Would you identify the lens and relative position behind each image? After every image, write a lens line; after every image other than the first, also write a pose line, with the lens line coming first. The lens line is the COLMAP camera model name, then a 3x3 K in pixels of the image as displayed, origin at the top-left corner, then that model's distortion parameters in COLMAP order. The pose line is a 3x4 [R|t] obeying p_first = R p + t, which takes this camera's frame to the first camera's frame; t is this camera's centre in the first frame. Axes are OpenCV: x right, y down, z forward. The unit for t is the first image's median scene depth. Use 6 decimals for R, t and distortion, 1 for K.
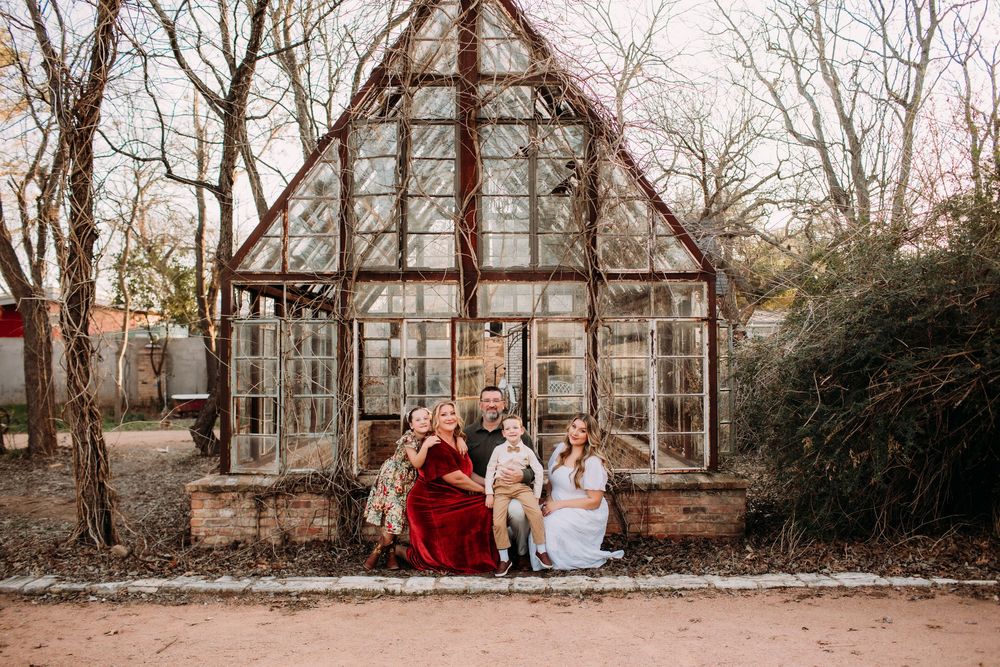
lens RADIAL K [[978.2, 0, 500.0], [0, 978.2, 333.5], [0, 0, 1]] dist [-0.097404, 0.124163]
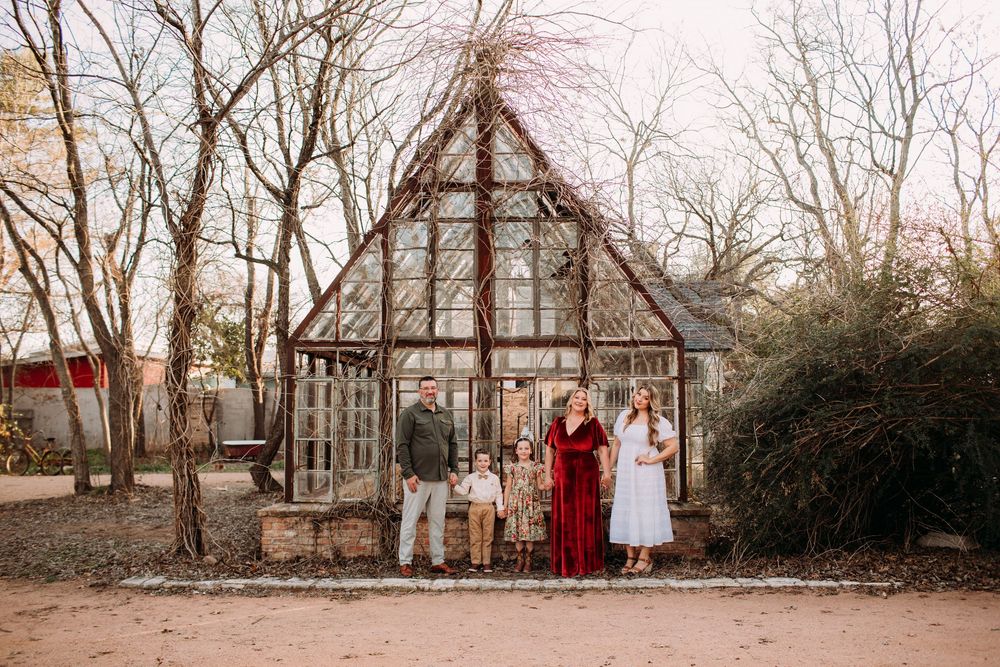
lens RADIAL K [[957.0, 0, 500.0], [0, 957.0, 333.5], [0, 0, 1]] dist [-0.101191, 0.137115]
pose [[0.999514, -0.002230, -0.031083, 0.025599], [0.000634, 0.998685, -0.051261, -0.009008], [0.031157, 0.051216, 0.998201, -0.219496]]
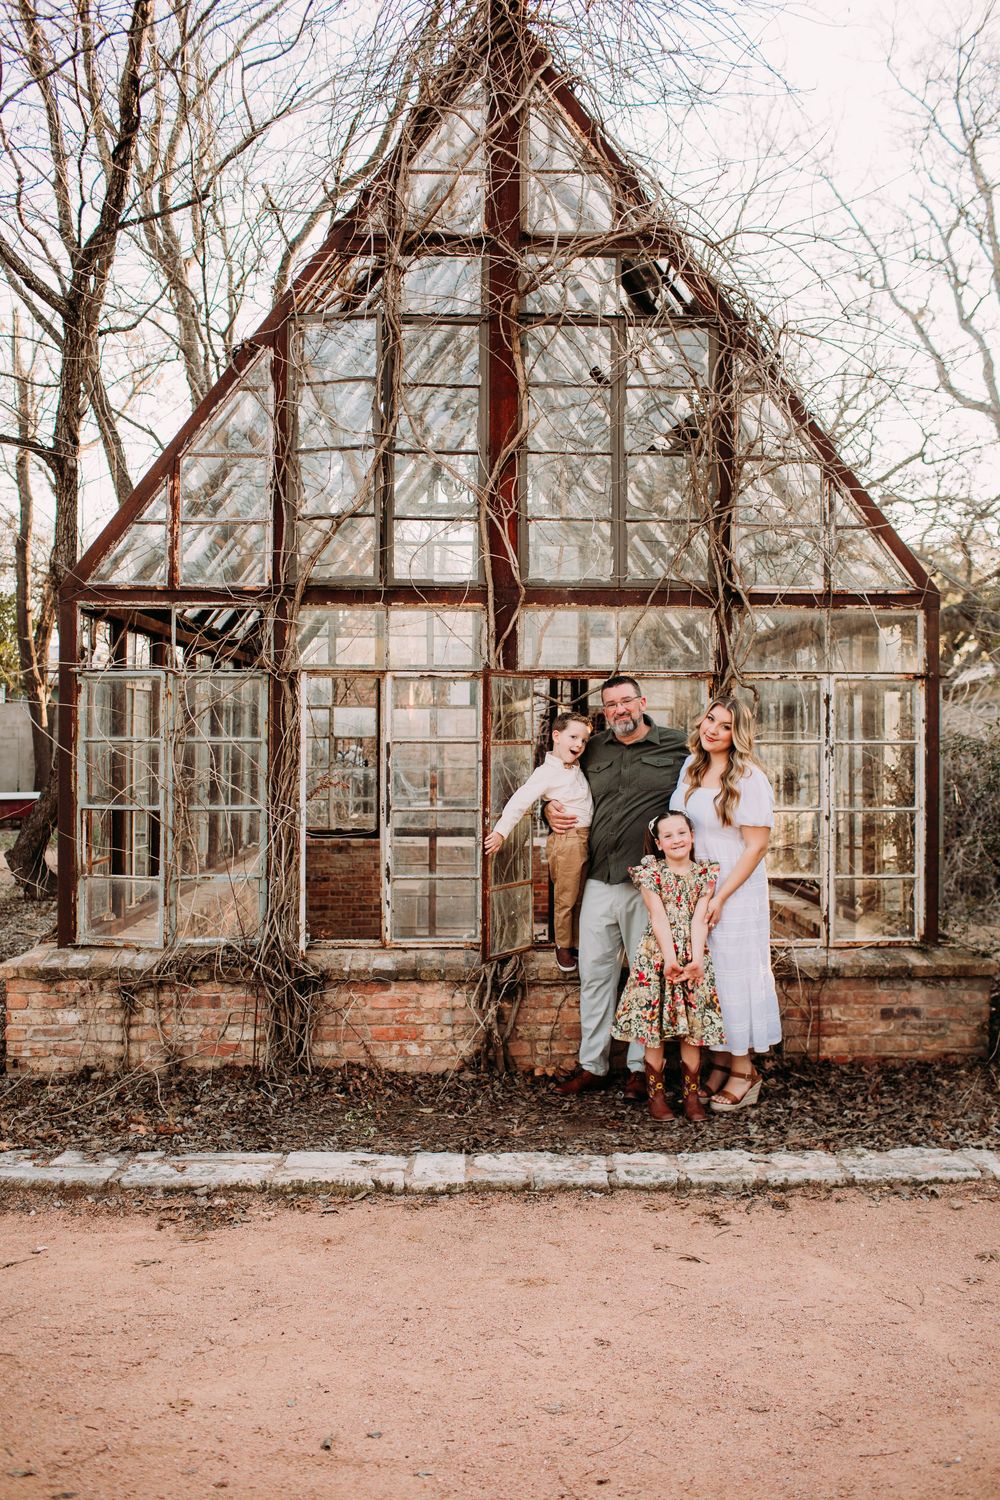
lens RADIAL K [[1448.6, 0, 494.8], [0, 1448.6, 745.7], [0, 0, 1]] dist [-0.098784, 0.127661]
pose [[0.999836, 0.006069, 0.017046, -0.050690], [-0.006607, 0.999477, 0.031669, 0.000885], [-0.016845, -0.031776, 0.999353, 0.169133]]
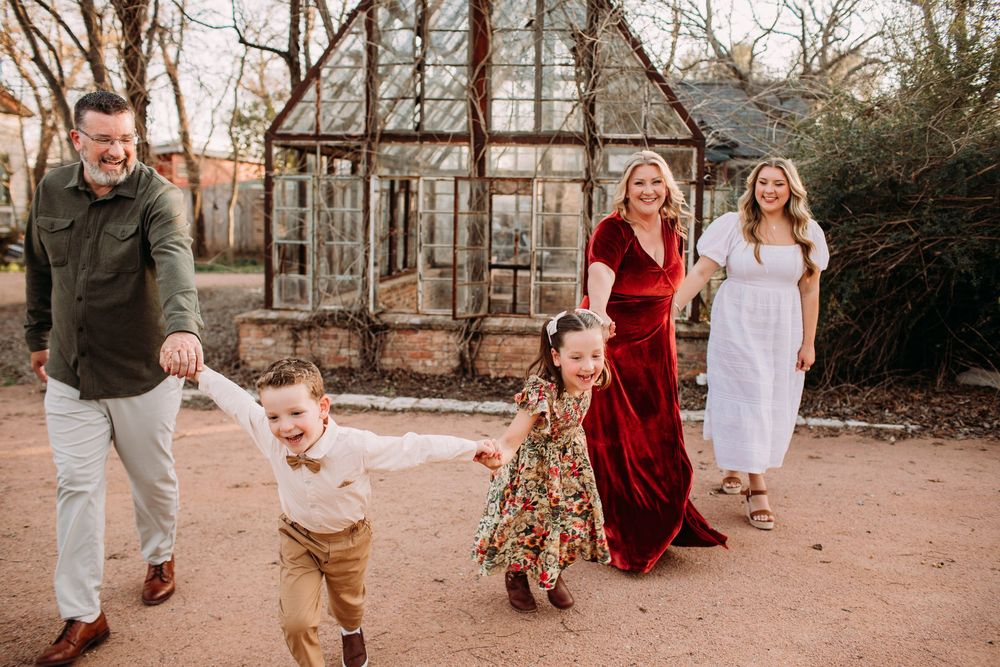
lens RADIAL K [[957.0, 0, 500.0], [0, 957.0, 333.5], [0, 0, 1]] dist [-0.101191, 0.137115]
pose [[0.991475, 0.038614, -0.124446, 0.136366], [-0.019521, 0.988320, 0.151136, -0.004423], [0.128829, -0.147418, 0.980648, -0.092578]]
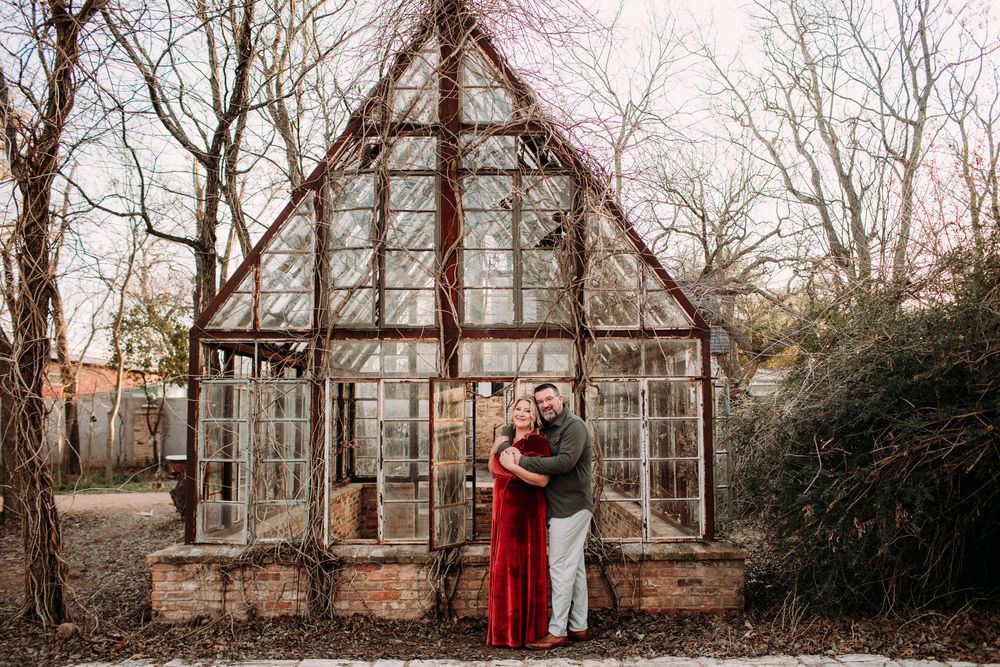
lens RADIAL K [[970.8, 0, 506.4], [0, 970.8, 333.6], [0, 0, 1]] dist [-0.095504, 0.120633]
pose [[0.999998, -0.002121, 0.000504, 0.023132], [0.002147, 0.998151, -0.060749, -0.001388], [-0.000374, 0.060750, 0.998153, 0.059212]]
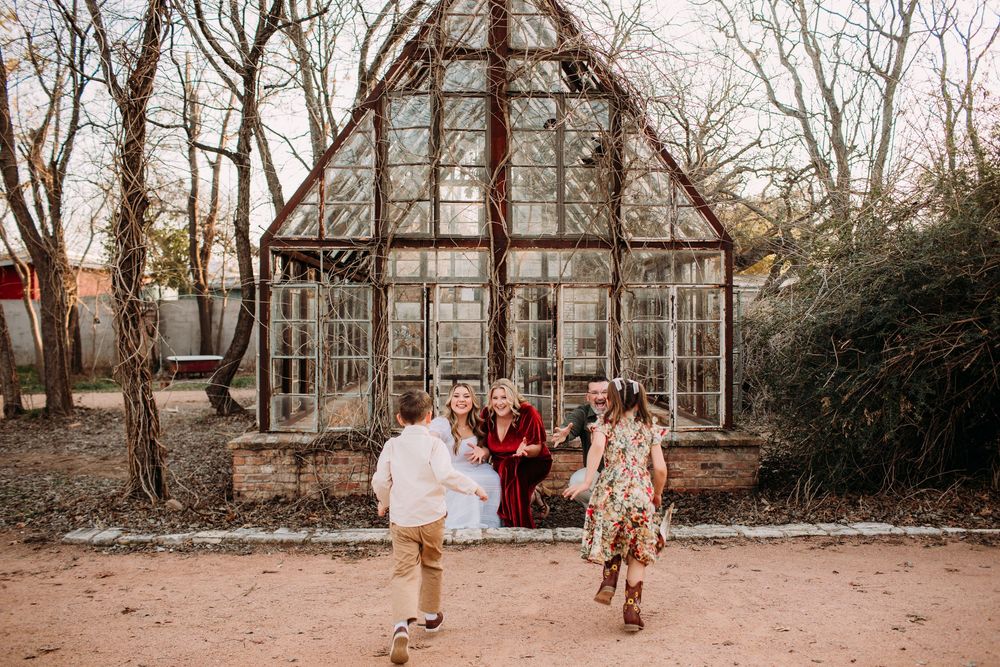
lens RADIAL K [[962.5, 0, 500.0], [0, 962.5, 333.5], [0, 0, 1]] dist [-0.097394, 0.125220]
pose [[0.999576, 0.003135, 0.028946, -0.060370], [-0.004248, 0.999252, 0.038449, -0.001823], [-0.028803, -0.038556, 0.998841, -0.031322]]
